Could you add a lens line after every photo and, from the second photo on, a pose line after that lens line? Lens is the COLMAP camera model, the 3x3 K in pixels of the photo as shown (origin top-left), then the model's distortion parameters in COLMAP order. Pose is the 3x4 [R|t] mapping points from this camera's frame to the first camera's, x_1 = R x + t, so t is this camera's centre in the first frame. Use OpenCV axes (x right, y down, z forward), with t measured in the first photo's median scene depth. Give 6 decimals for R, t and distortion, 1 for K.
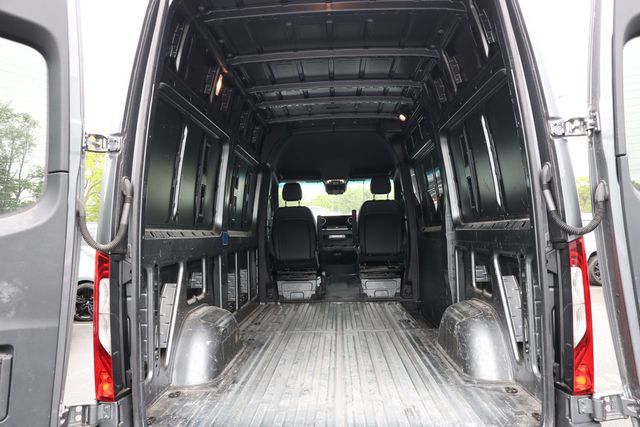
lens RADIAL K [[438.4, 0, 318.3], [0, 438.4, 208.3], [0, 0, 1]] dist [-0.016005, 0.000766]
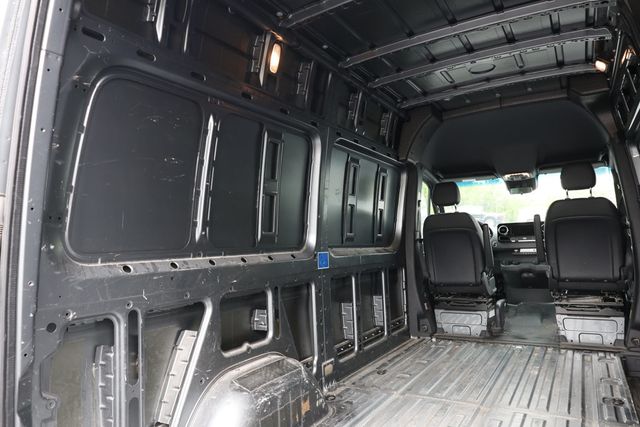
lens RADIAL K [[438.4, 0, 318.3], [0, 438.4, 208.3], [0, 0, 1]] dist [-0.016005, 0.000766]
pose [[0.878117, -0.043869, -0.476431, 0.106674], [0.038596, 0.999037, -0.020852, -0.005459], [0.476887, -0.000078, 0.878965, 0.224406]]
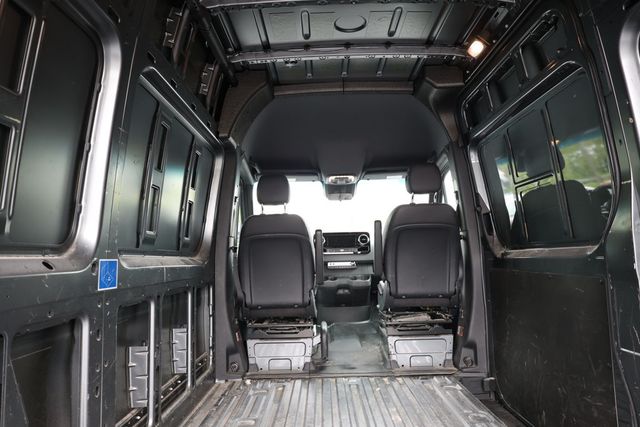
lens RADIAL K [[438.4, 0, 318.3], [0, 438.4, 208.3], [0, 0, 1]] dist [-0.016005, 0.000766]
pose [[0.999337, 0.006501, 0.035812, -0.019891], [-0.004616, 0.998612, -0.052476, 0.018402], [-0.036104, 0.052276, 0.997980, 0.405753]]
